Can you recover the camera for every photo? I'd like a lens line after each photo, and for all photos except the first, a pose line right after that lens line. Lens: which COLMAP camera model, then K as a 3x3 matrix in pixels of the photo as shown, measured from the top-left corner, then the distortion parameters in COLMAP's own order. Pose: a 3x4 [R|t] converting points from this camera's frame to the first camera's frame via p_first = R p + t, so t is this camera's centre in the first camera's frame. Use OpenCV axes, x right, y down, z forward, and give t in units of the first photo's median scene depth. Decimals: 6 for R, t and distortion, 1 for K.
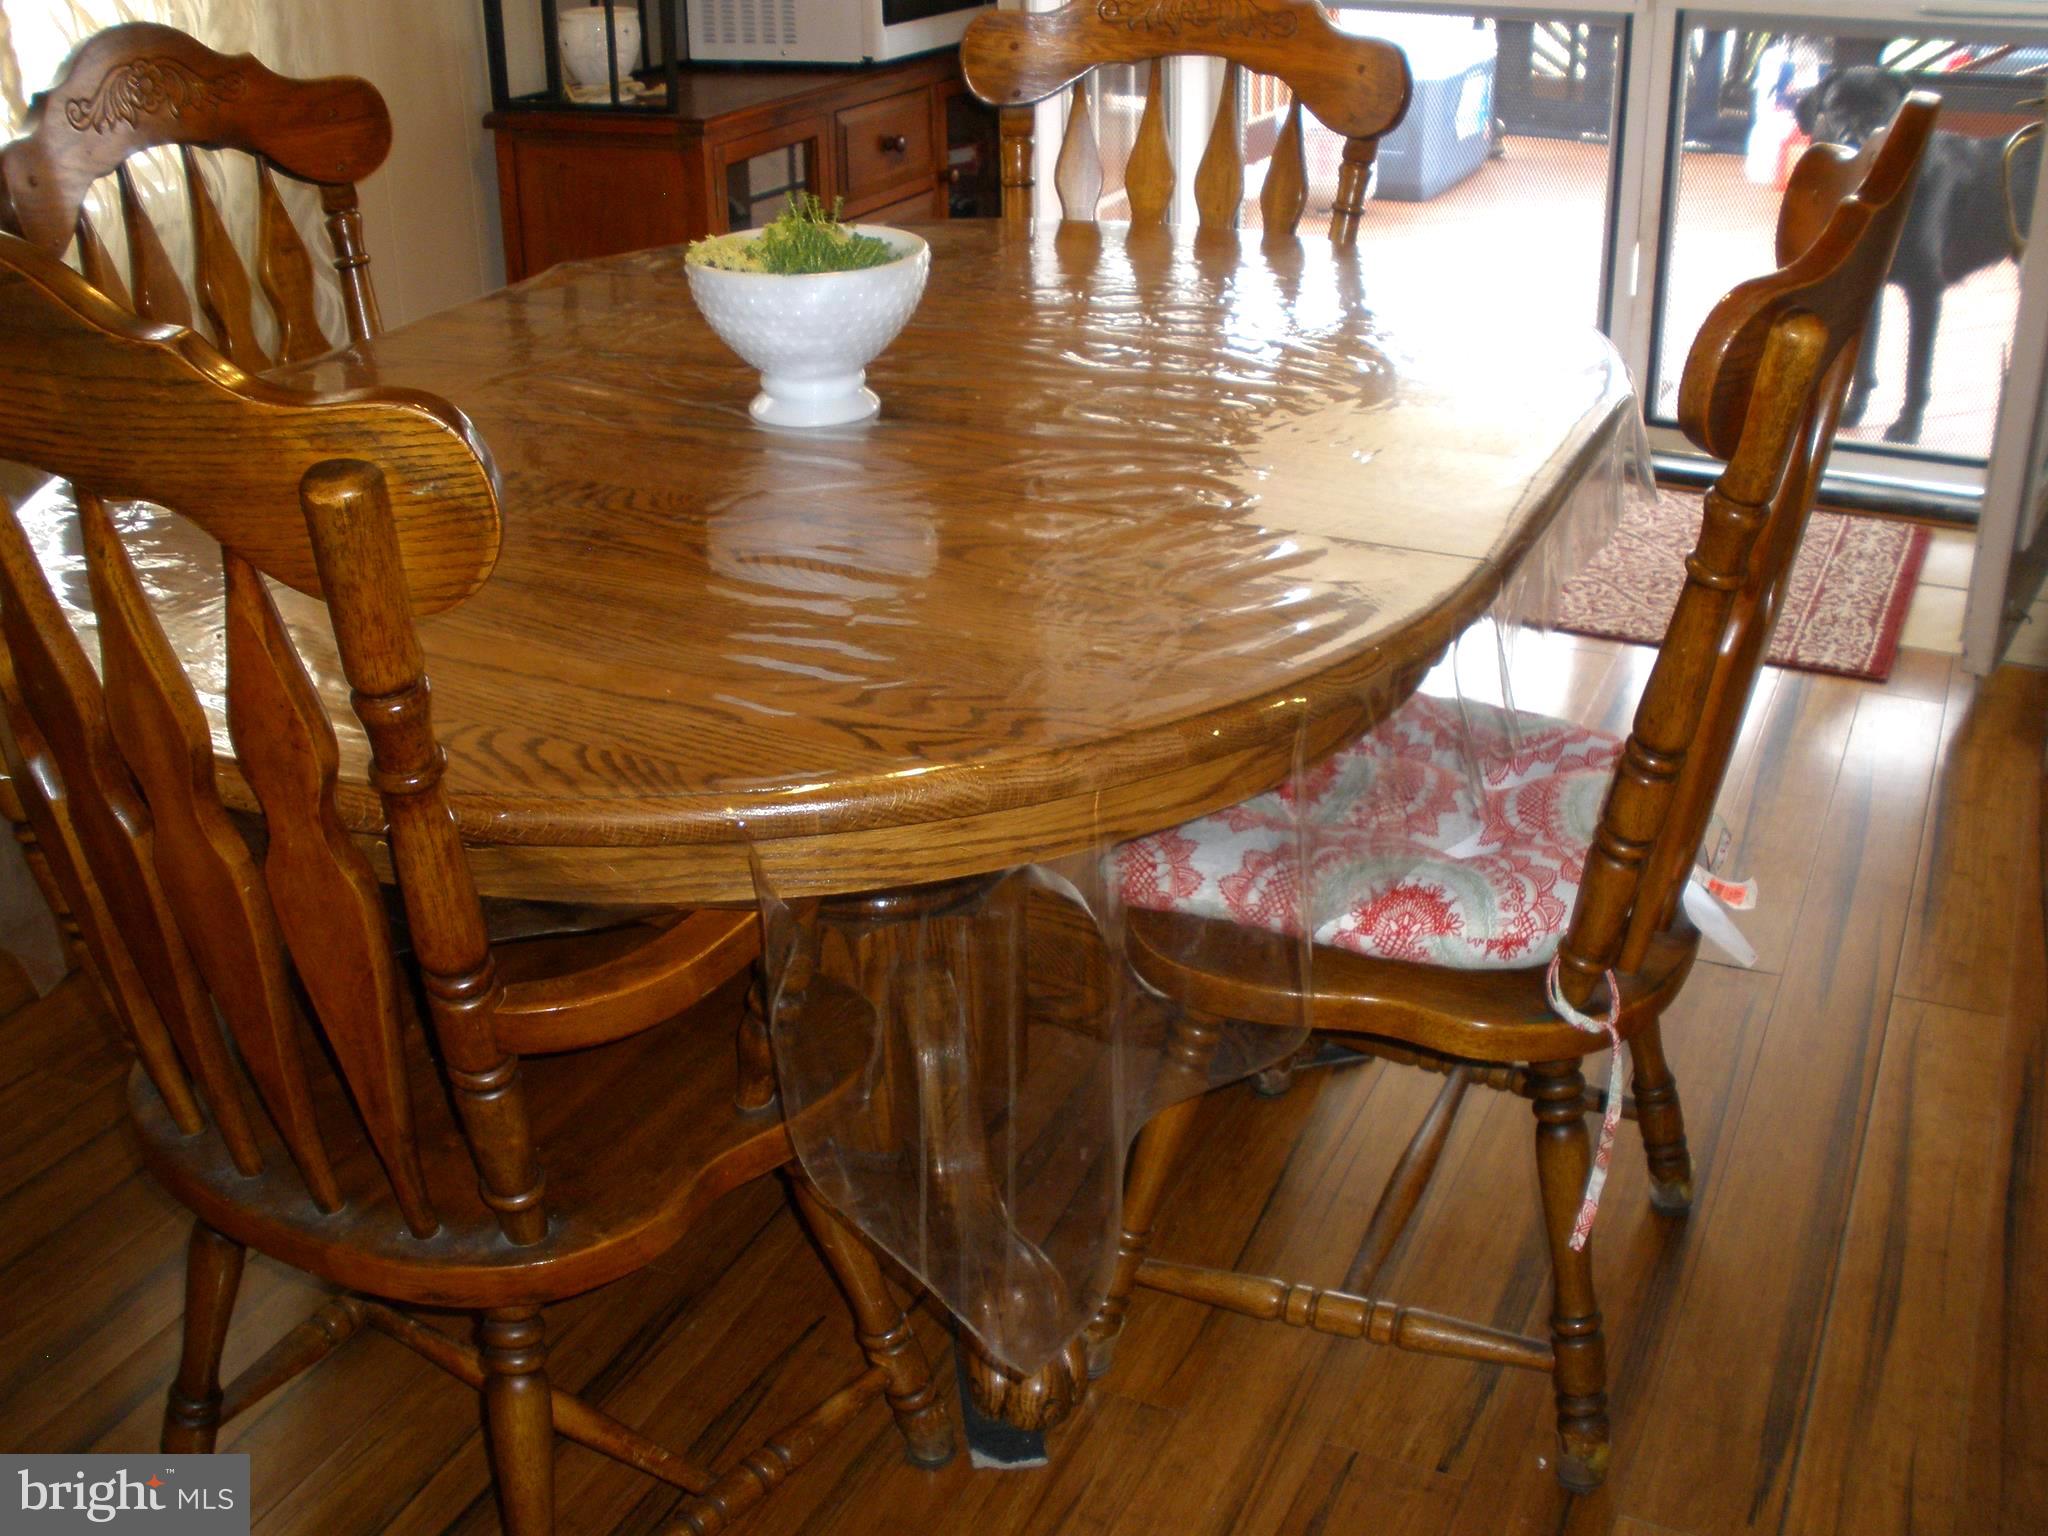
lens RADIAL K [[2187.1, 0, 986.4], [0, 2187.1, 765.6], [0, 0, 1]] dist [-0.315086, 0.385685]
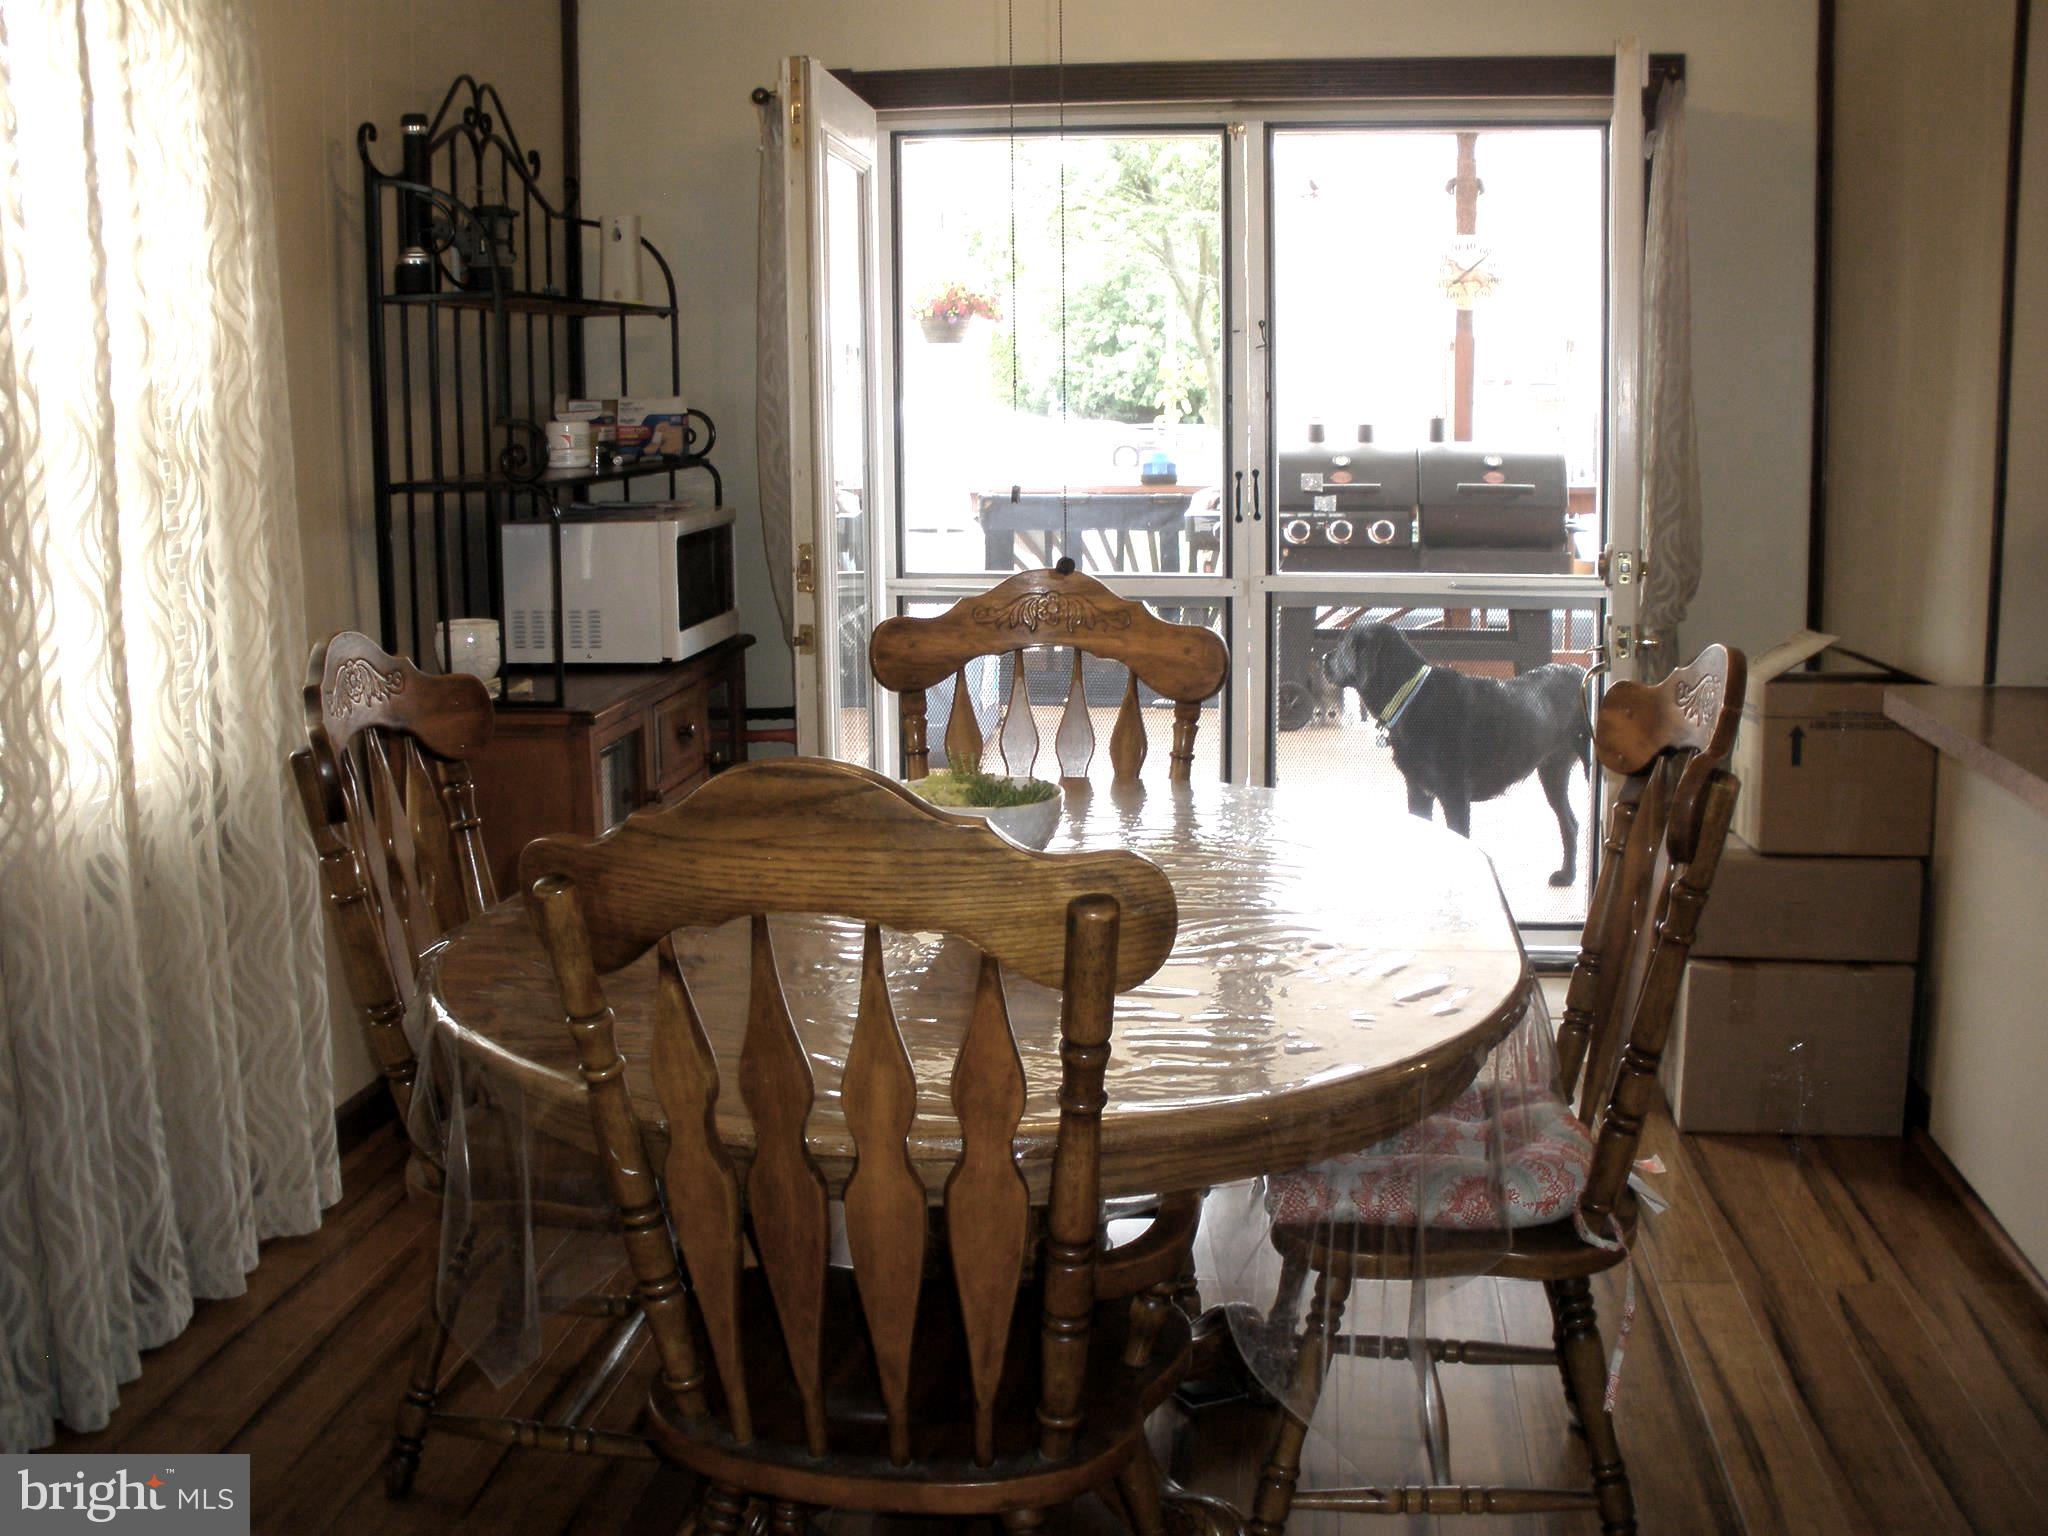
lens RADIAL K [[2187.1, 0, 986.4], [0, 2187.1, 765.6], [0, 0, 1]] dist [-0.315086, 0.385685]
pose [[0.952280, -0.044053, 0.302029, -0.568430], [0.122895, 0.961115, -0.247294, 0.106075], [-0.279391, 0.272611, 0.920665, -0.350227]]
